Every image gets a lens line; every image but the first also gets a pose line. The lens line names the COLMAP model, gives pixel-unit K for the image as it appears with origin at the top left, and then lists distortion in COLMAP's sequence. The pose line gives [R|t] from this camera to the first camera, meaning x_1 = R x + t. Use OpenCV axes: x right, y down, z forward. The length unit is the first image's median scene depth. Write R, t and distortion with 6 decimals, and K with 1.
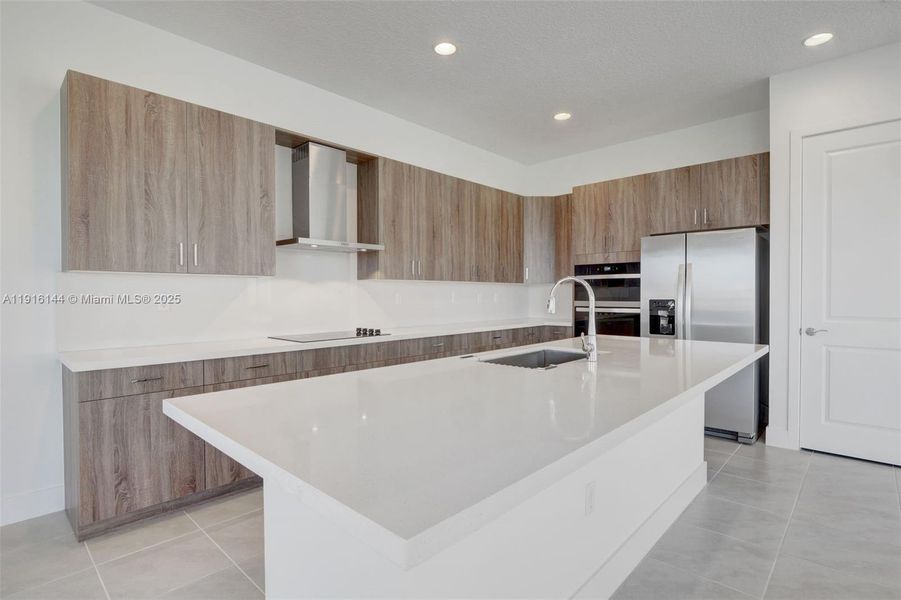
lens RADIAL K [[444.3, 0, 448.5], [0, 444.3, 298.0], [0, 0, 1]] dist [-0.014992, -0.000310]
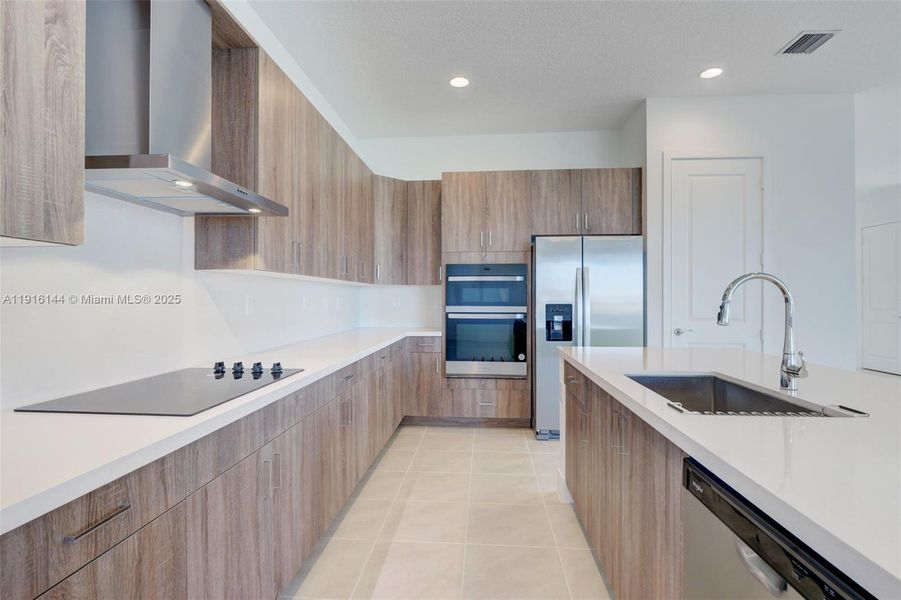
lens RADIAL K [[444.3, 0, 448.5], [0, 444.3, 298.0], [0, 0, 1]] dist [-0.014992, -0.000310]
pose [[0.780932, 0.003726, 0.624604, -0.303843], [0.003155, 0.999946, -0.009911, -0.000822], [-0.624608, 0.009711, 0.780878, 0.417282]]
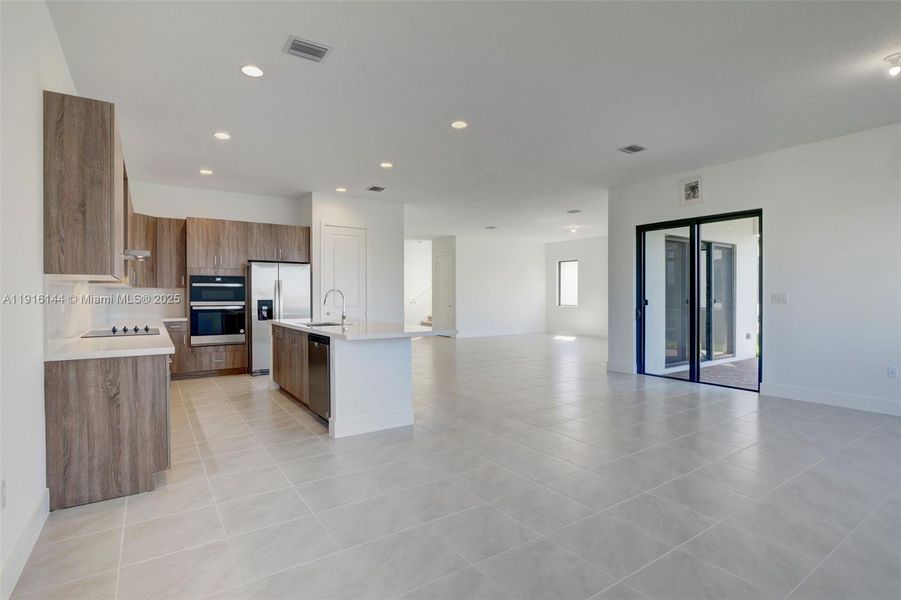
lens RADIAL K [[444.3, 0, 448.5], [0, 444.3, 298.0], [0, 0, 1]] dist [-0.014992, -0.000310]
pose [[0.218178, -0.002222, 0.975907, -1.069498], [0.009856, 0.999951, 0.000073, 0.003103], [-0.975859, 0.009602, 0.218189, -0.071368]]
